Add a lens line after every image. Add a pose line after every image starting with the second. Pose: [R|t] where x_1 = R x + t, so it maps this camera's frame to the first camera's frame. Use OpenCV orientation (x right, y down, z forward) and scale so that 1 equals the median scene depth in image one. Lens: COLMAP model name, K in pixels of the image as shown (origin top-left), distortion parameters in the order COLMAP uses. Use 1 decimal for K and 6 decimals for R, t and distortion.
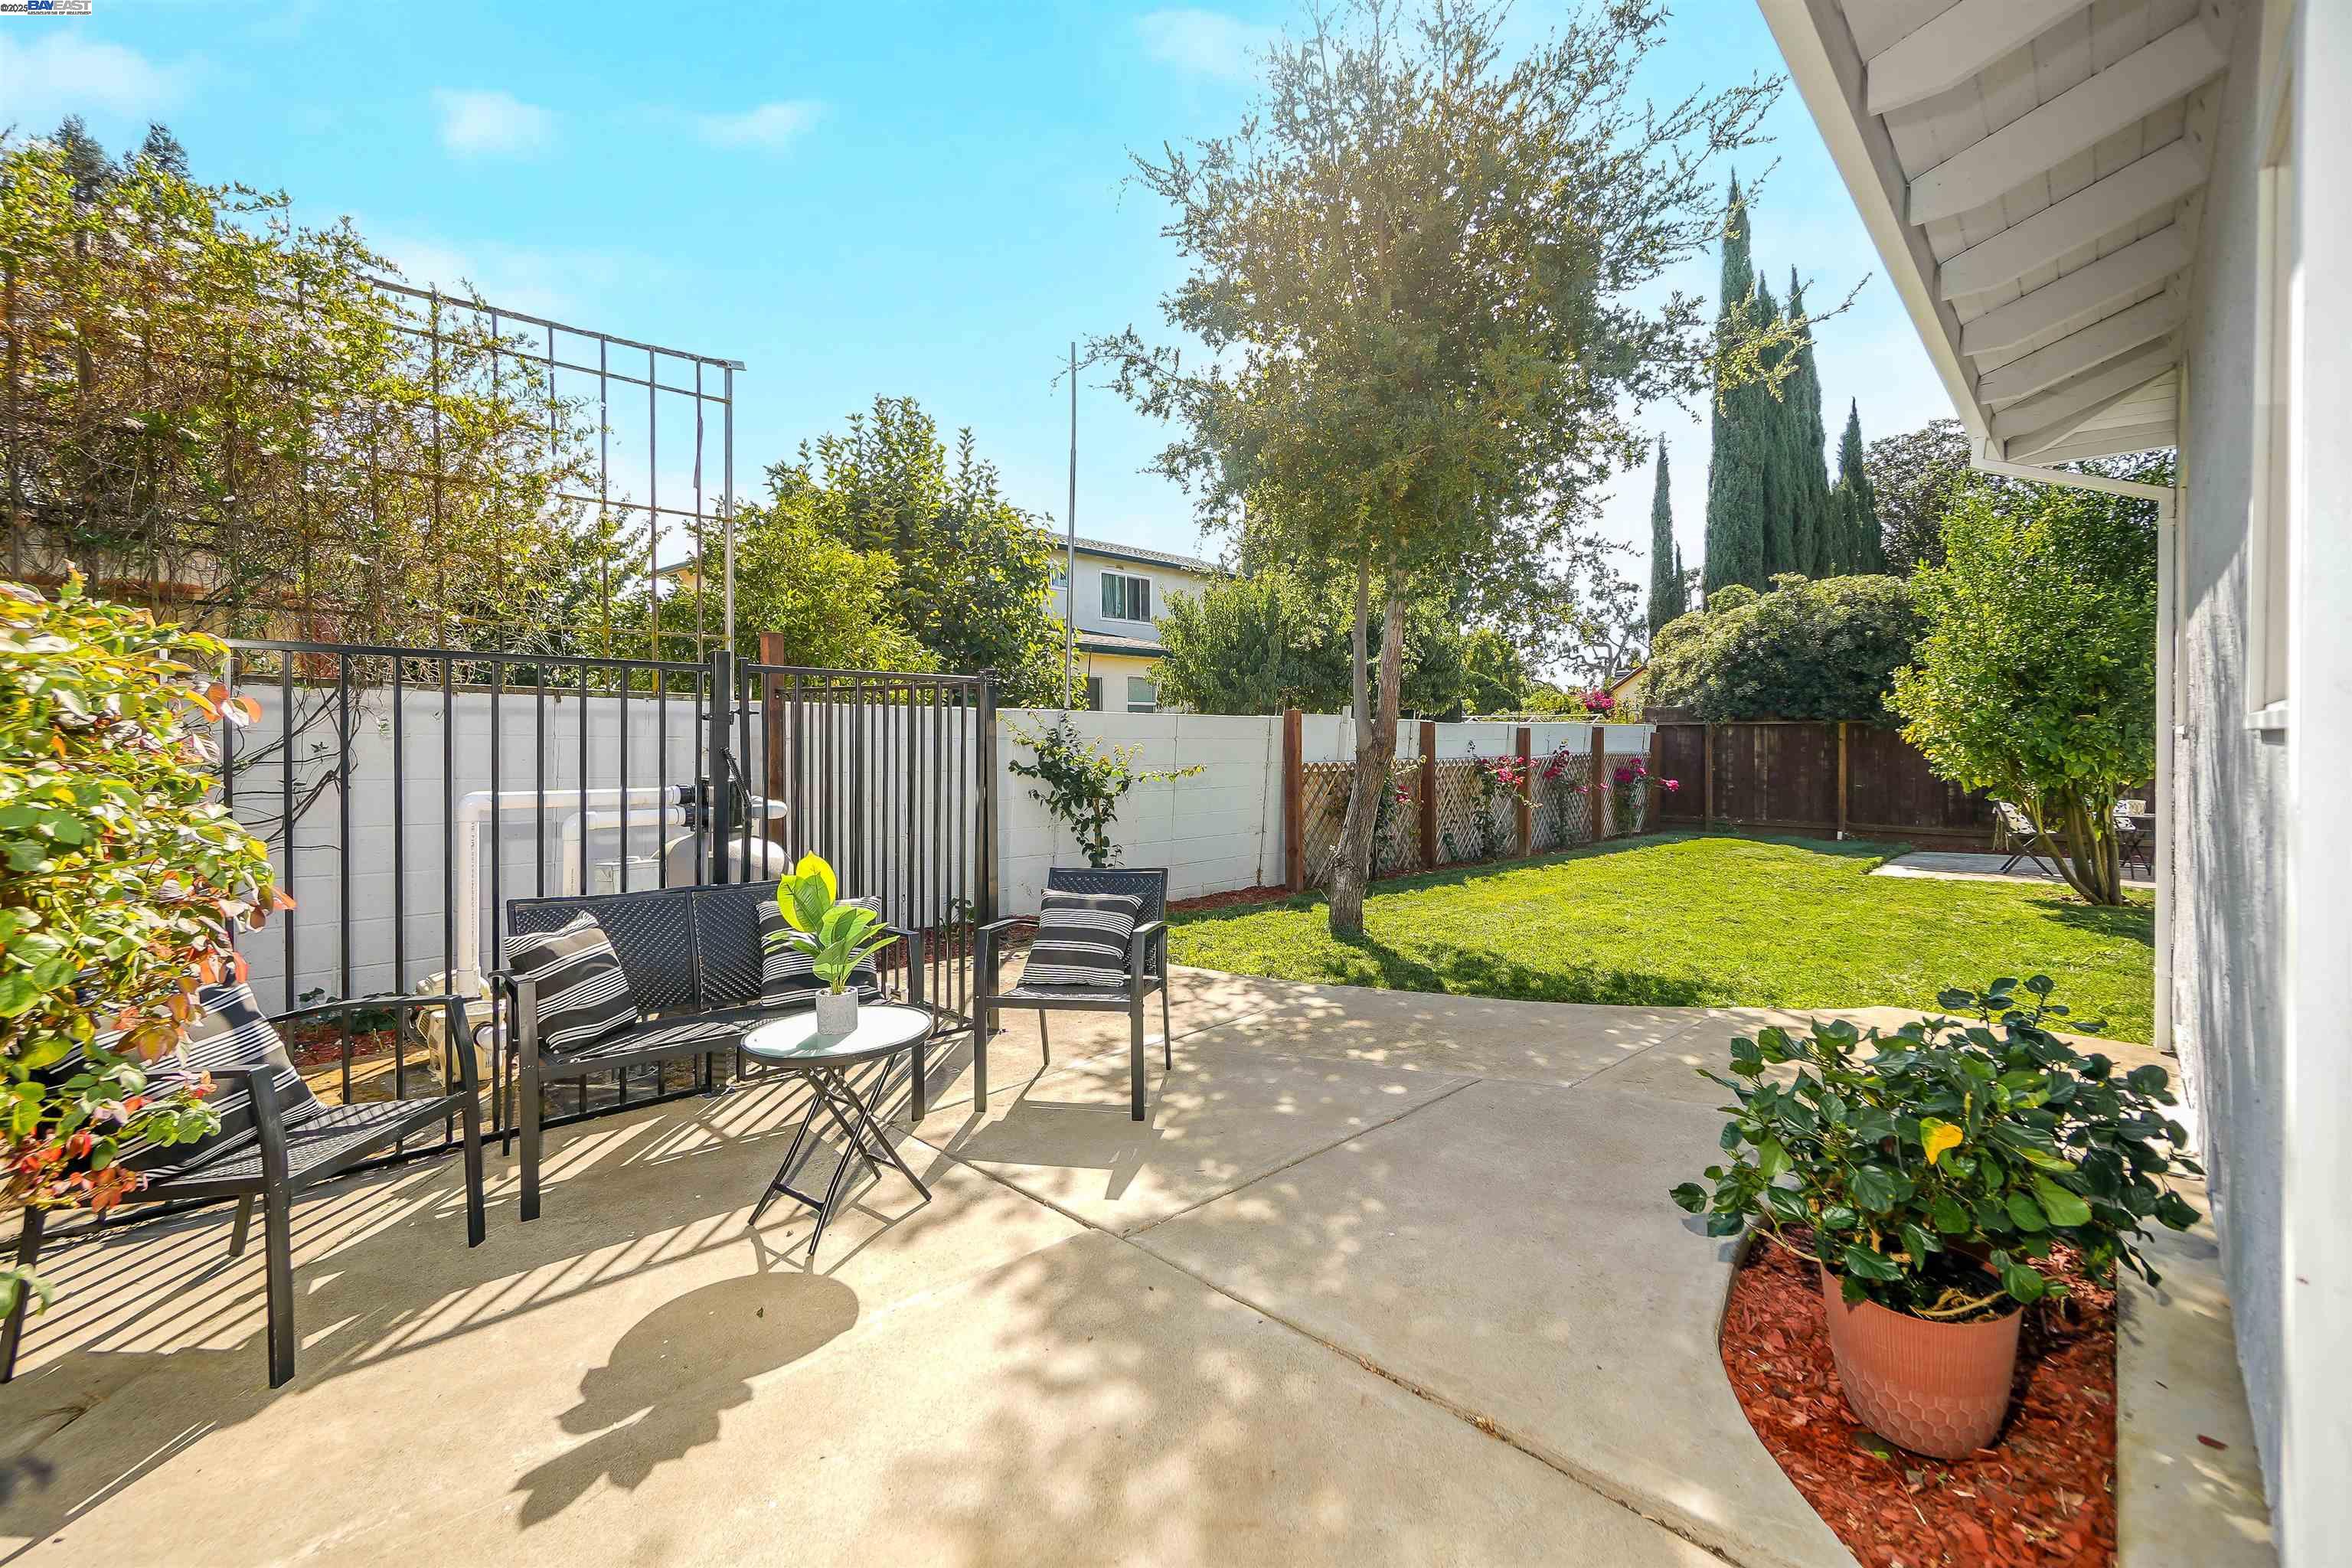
lens RADIAL K [[1022.8, 0, 1170.6], [0, 1022.8, 776.4], [0, 0, 1]] dist [-0.010246, 0.006476]
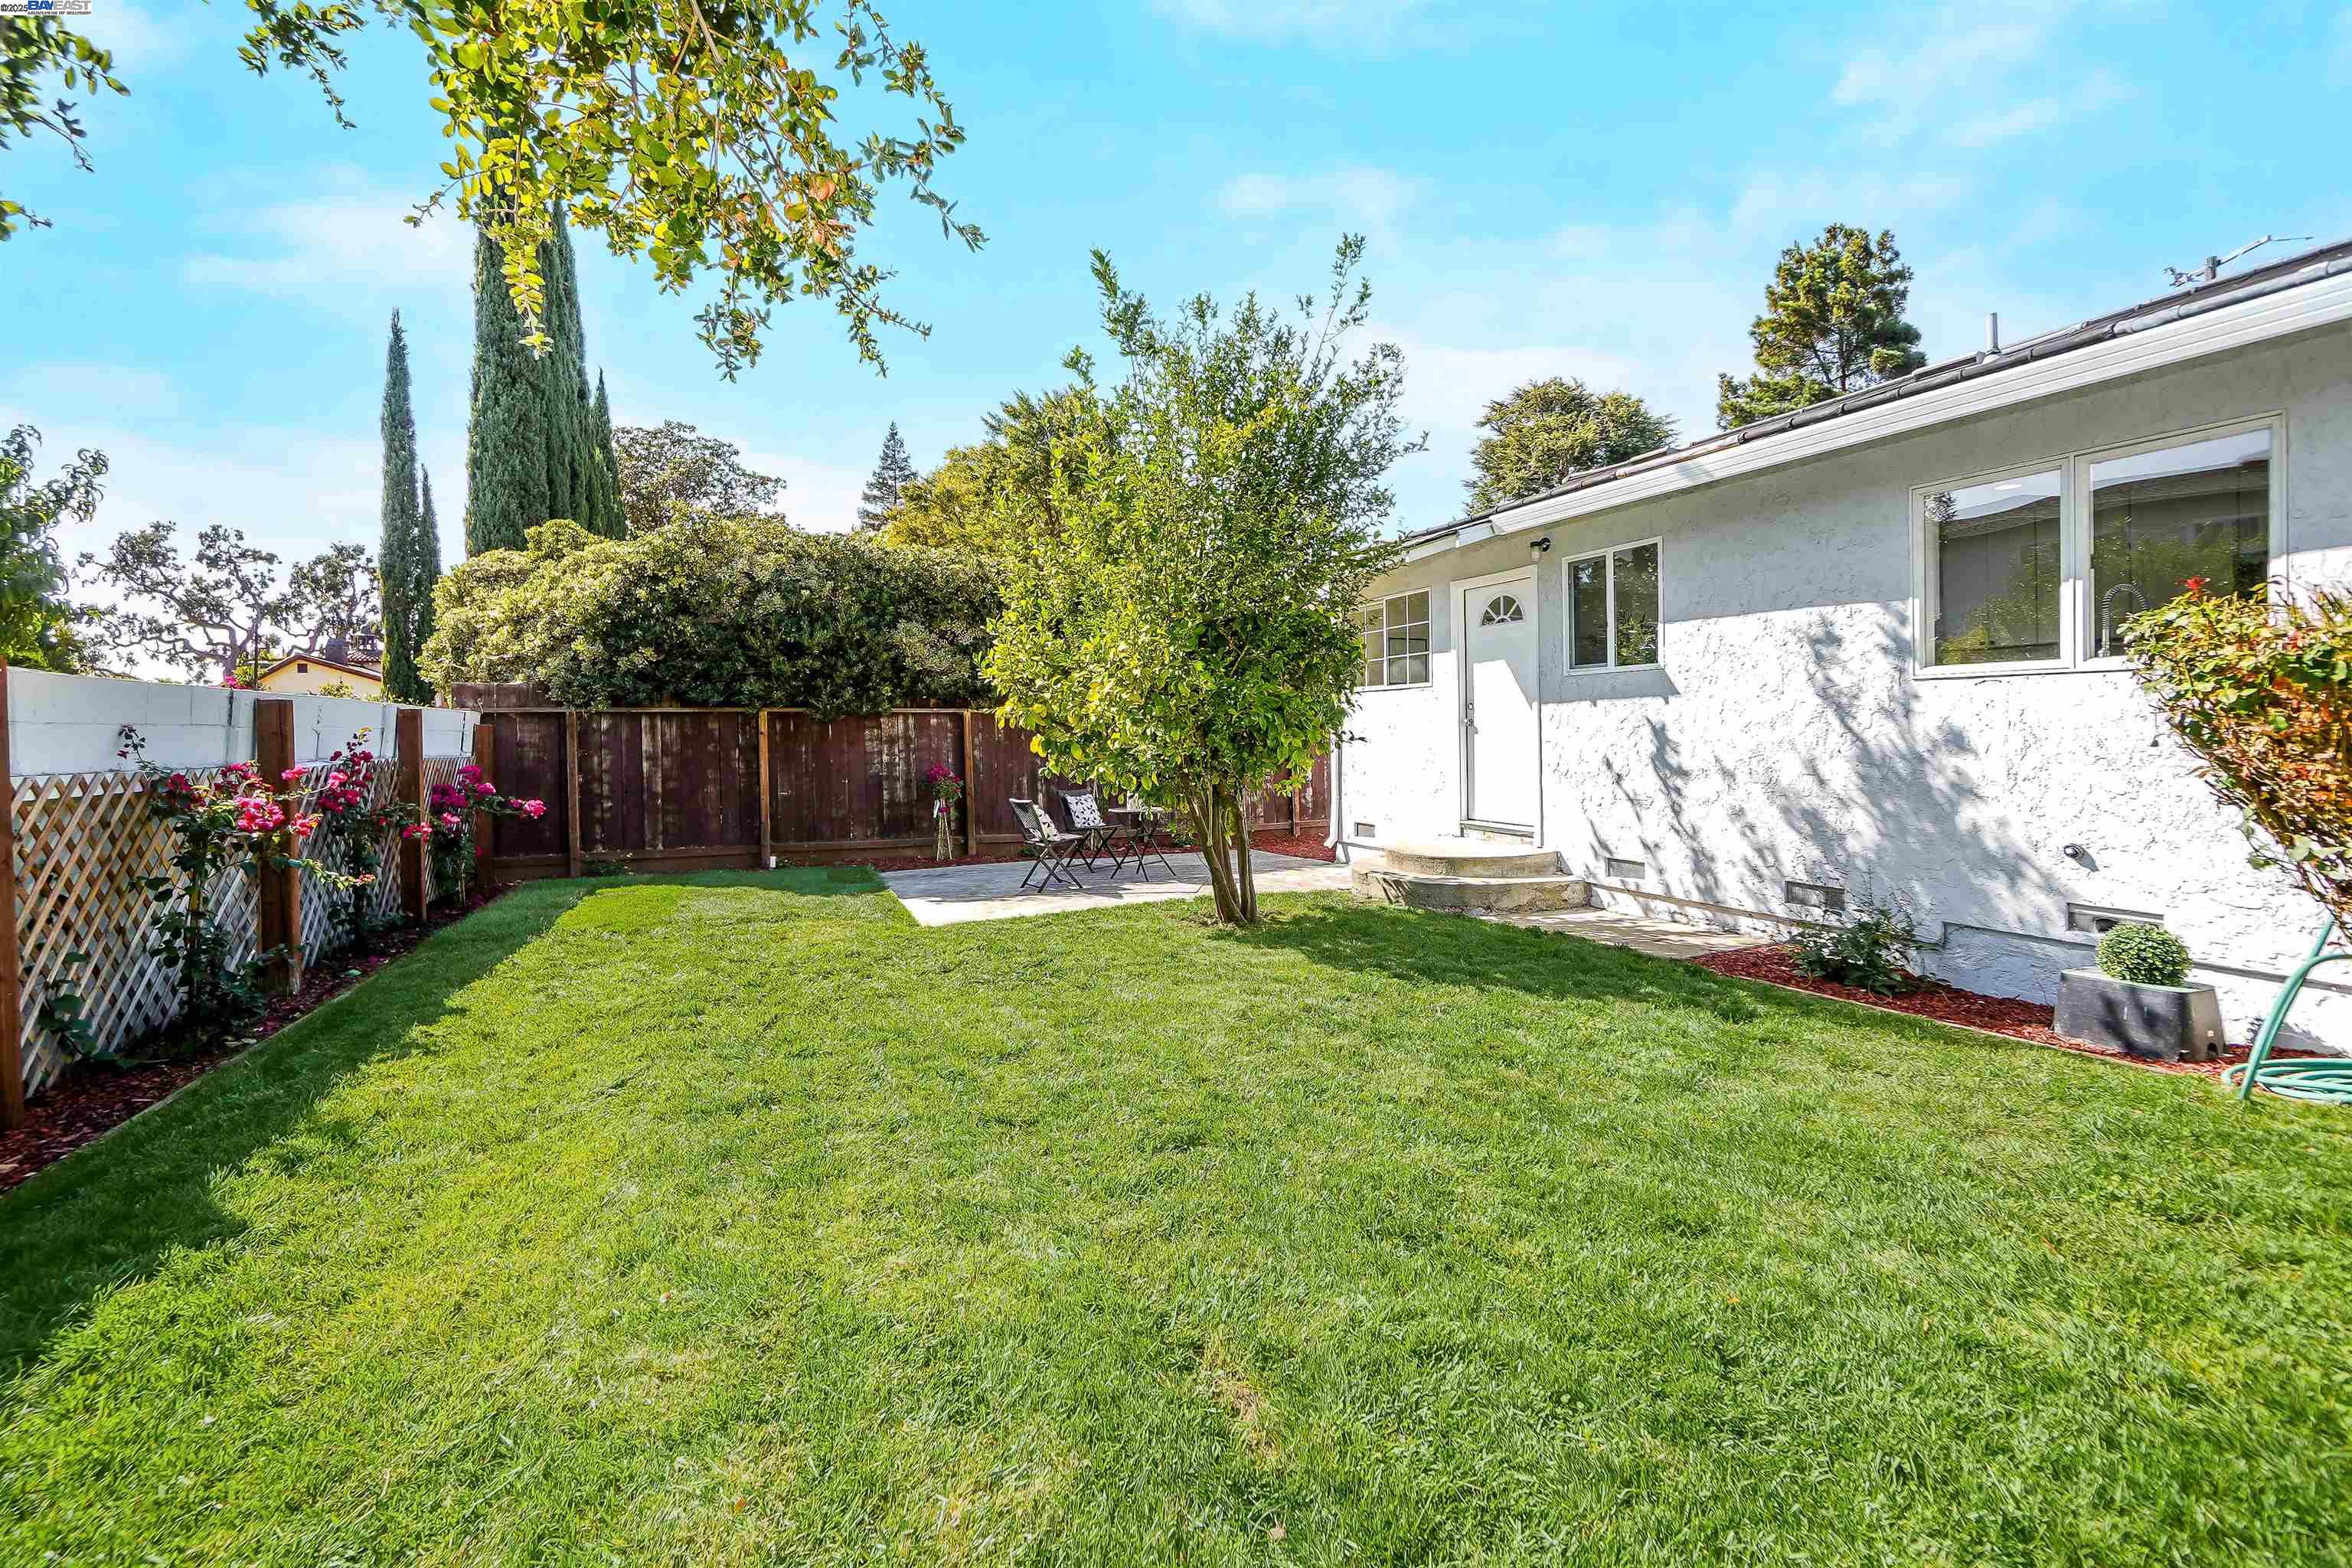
lens RADIAL K [[1030.3, 0, 1173.6], [0, 1030.3, 739.1], [0, 0, 1]] dist [-0.001524, 0.004909]
pose [[0.406562, -0.003586, 0.913616, 0.074554], [0.045454, 0.998833, -0.016306, -0.004835], [-0.912492, 0.048157, 0.406251, 0.355016]]
